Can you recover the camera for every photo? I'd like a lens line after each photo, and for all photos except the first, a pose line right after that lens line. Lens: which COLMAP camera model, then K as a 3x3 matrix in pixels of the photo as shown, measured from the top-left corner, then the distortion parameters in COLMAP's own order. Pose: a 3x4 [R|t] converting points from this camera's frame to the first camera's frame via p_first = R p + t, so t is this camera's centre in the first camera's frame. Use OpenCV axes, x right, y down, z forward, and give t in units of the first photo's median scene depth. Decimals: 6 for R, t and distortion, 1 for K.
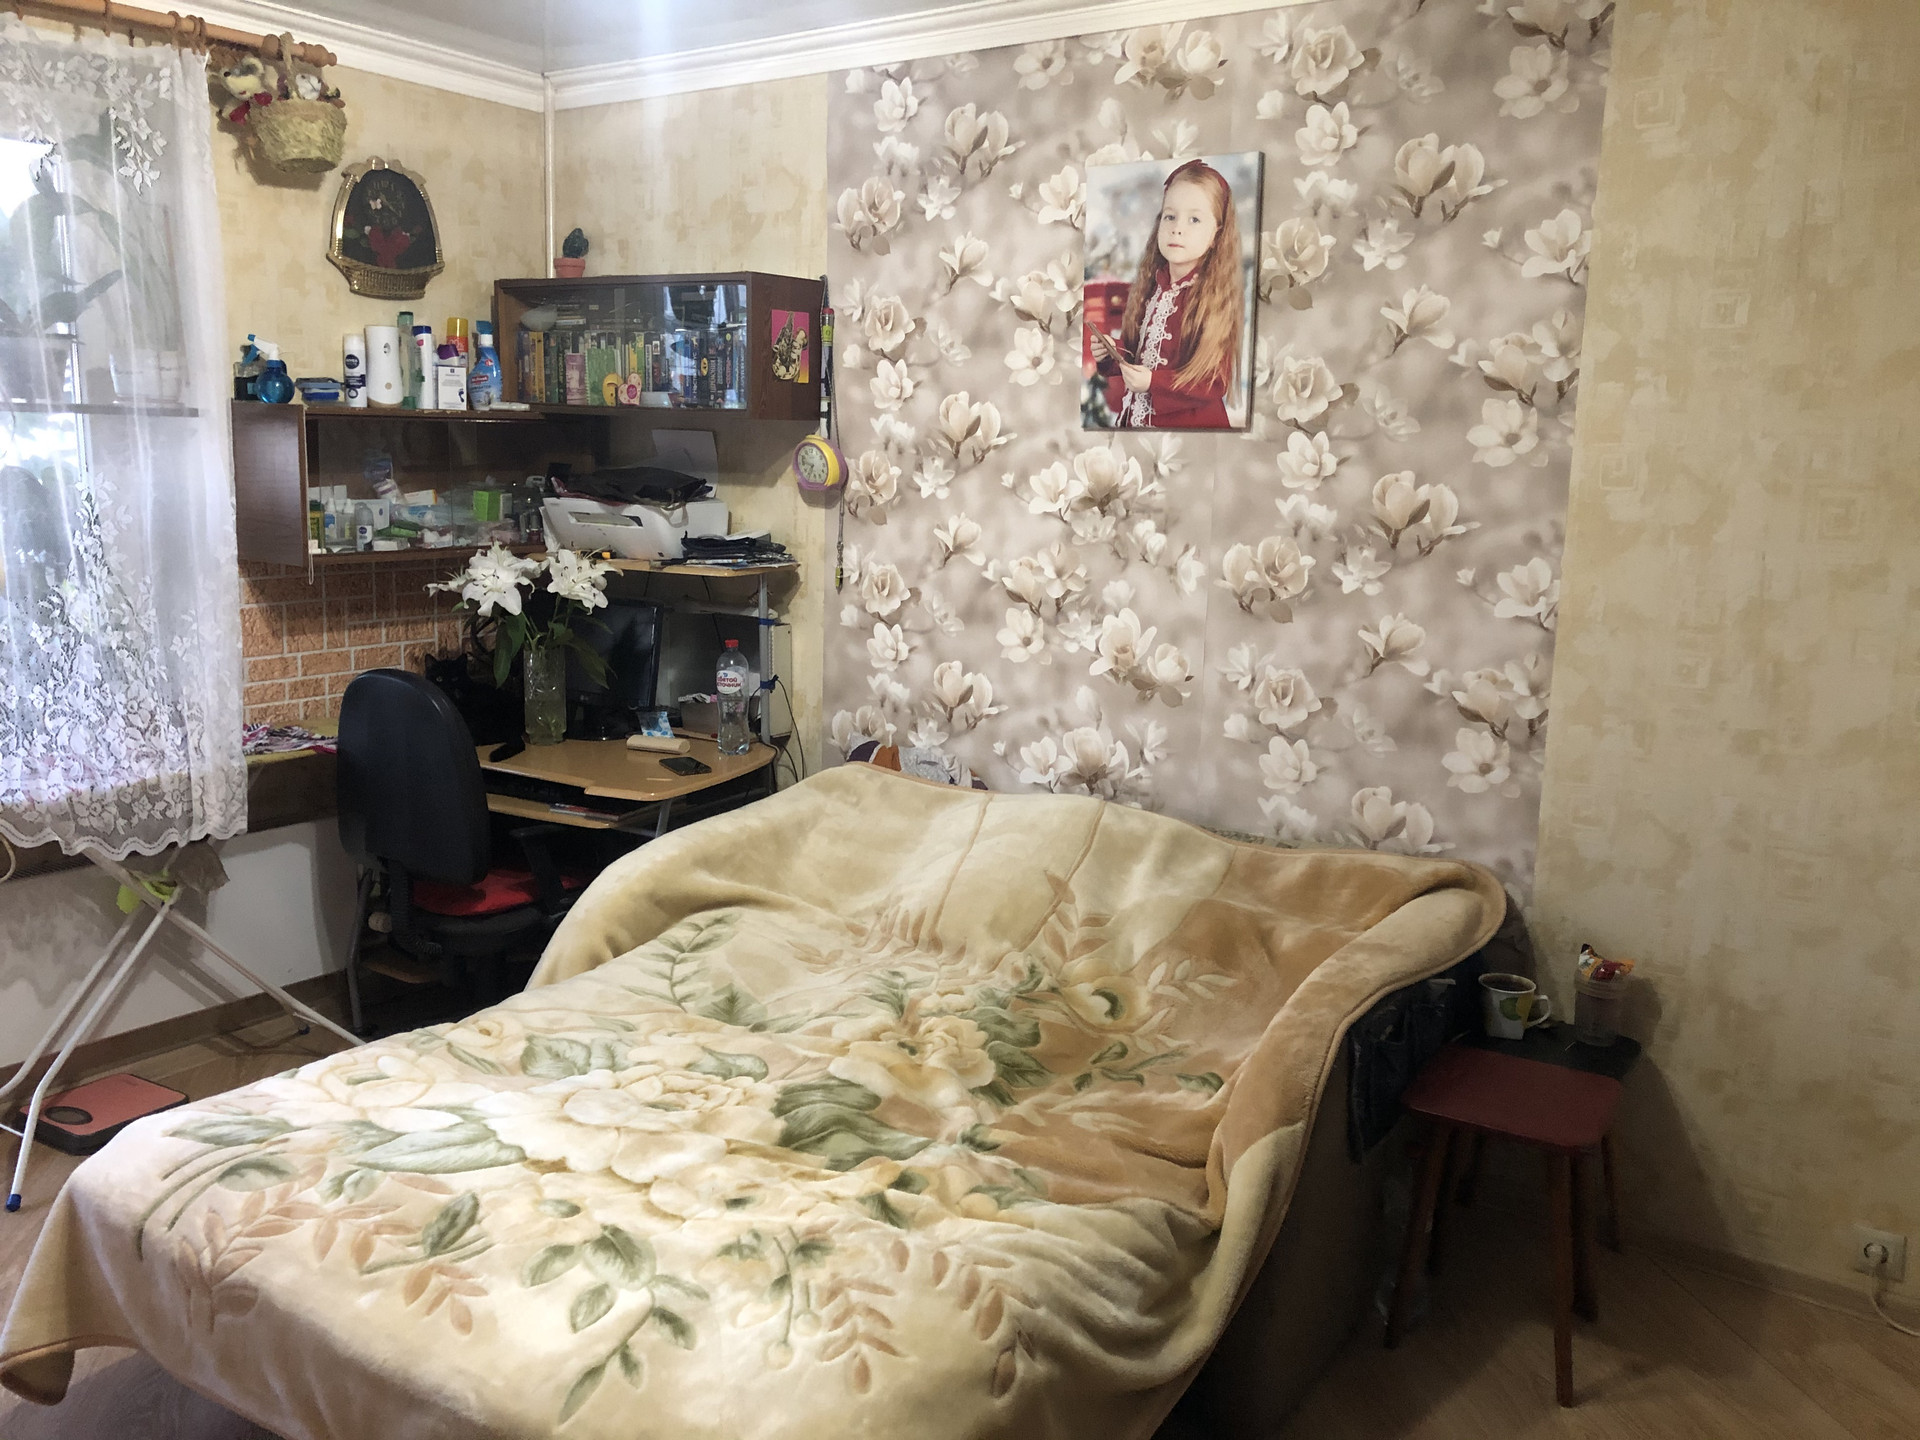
lens RADIAL K [[1603.5, 0, 962.6], [0, 1603.5, 695.0], [0, 0, 1]] dist [0.080791, -0.075847]
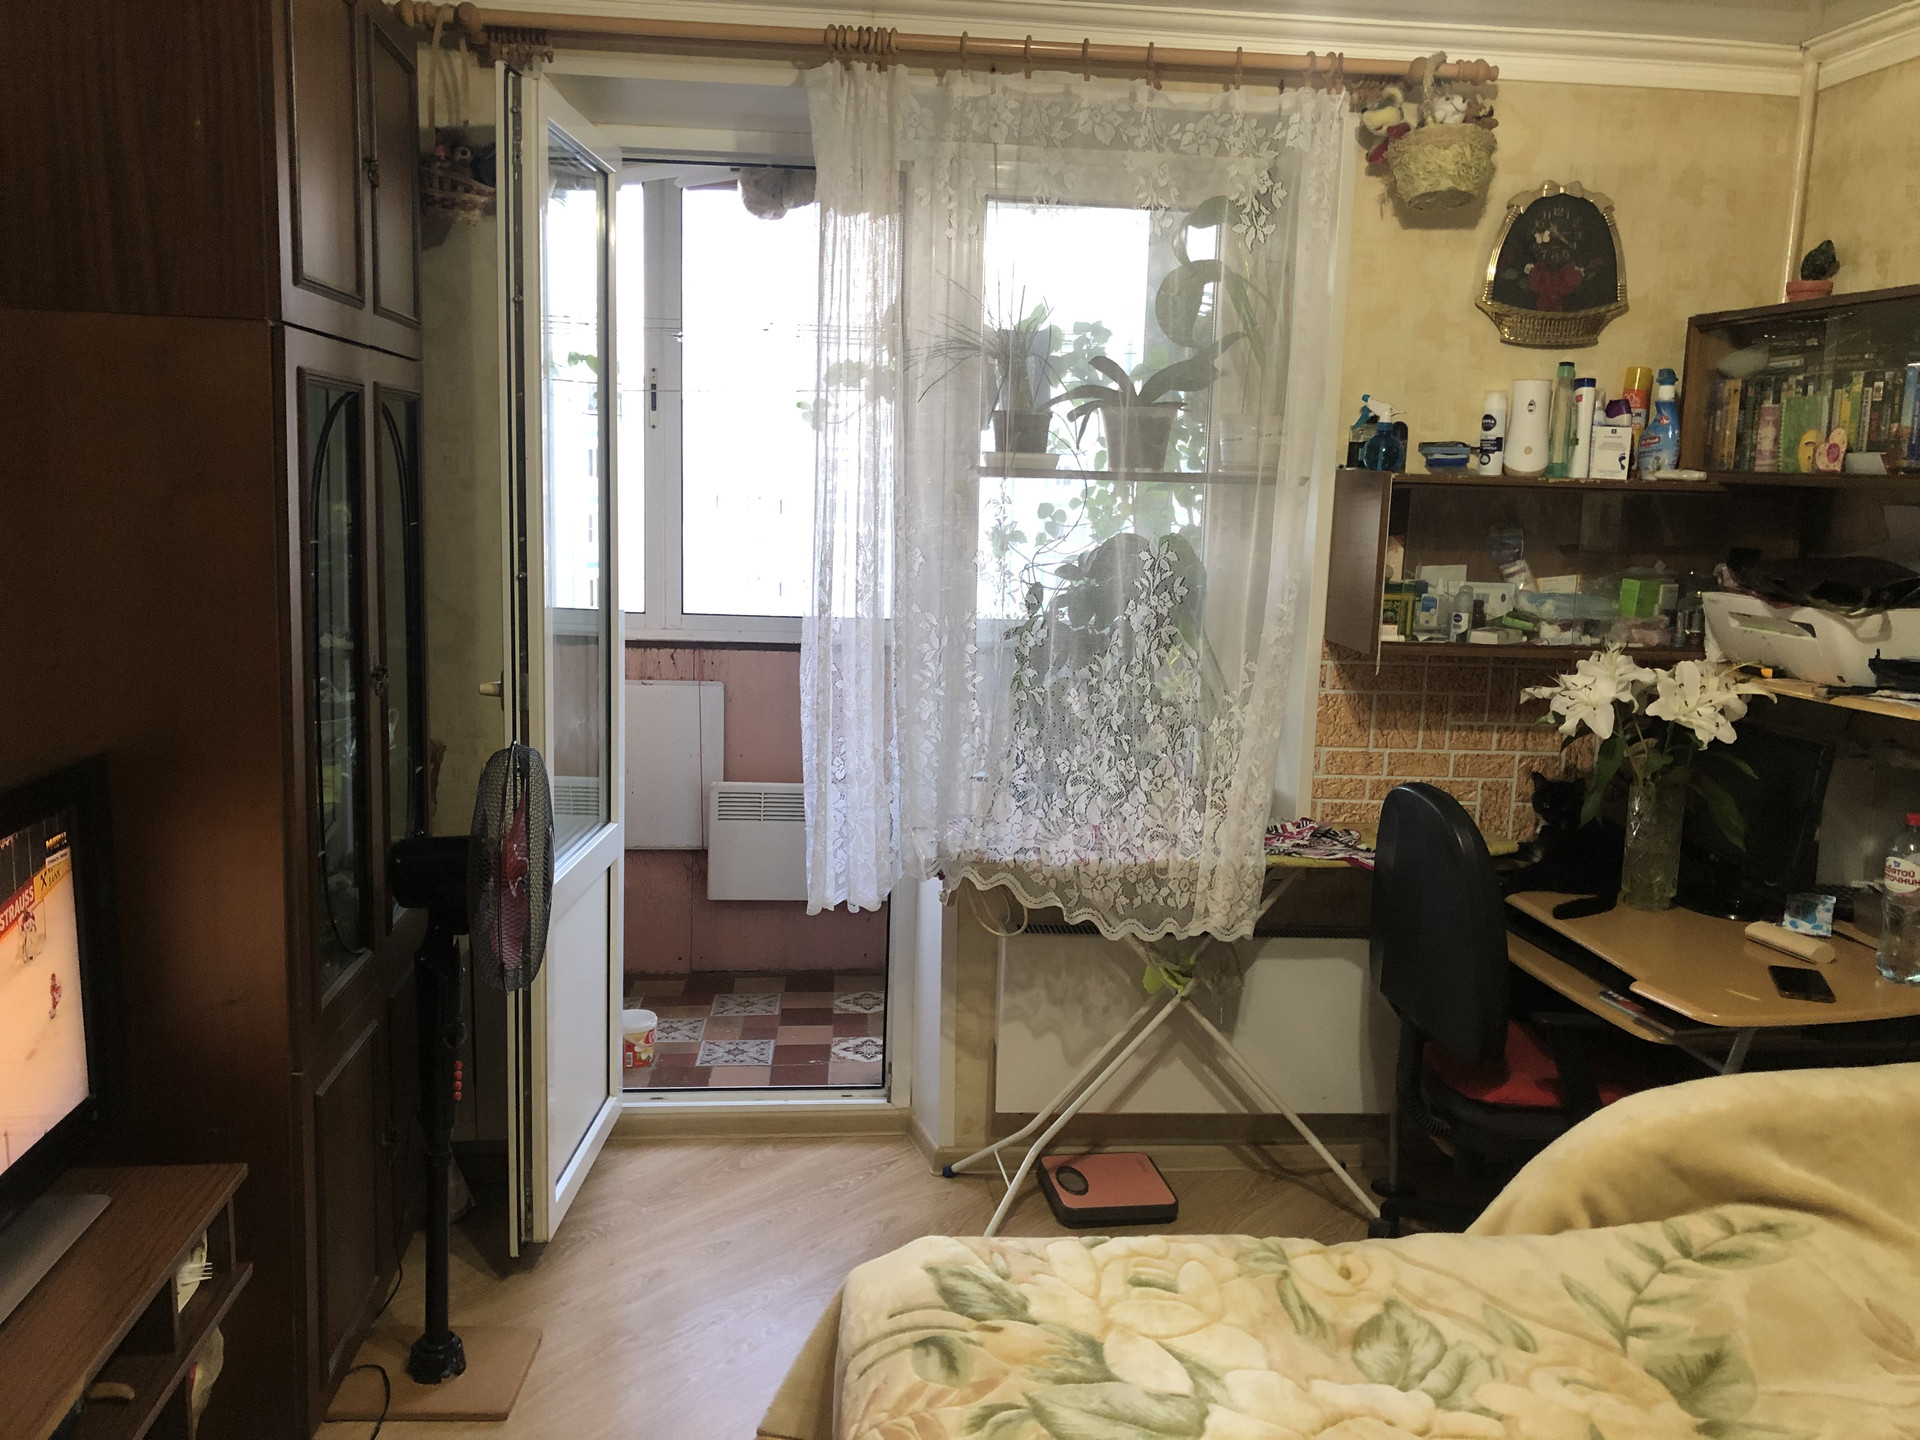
lens RADIAL K [[1603.5, 0, 962.6], [0, 1603.5, 695.0], [0, 0, 1]] dist [0.080791, -0.075847]
pose [[0.657209, 0.108389, -0.745874, 0.101842], [-0.143535, 0.989494, 0.017320, -0.039469], [0.739915, 0.095676, 0.665862, 0.247526]]
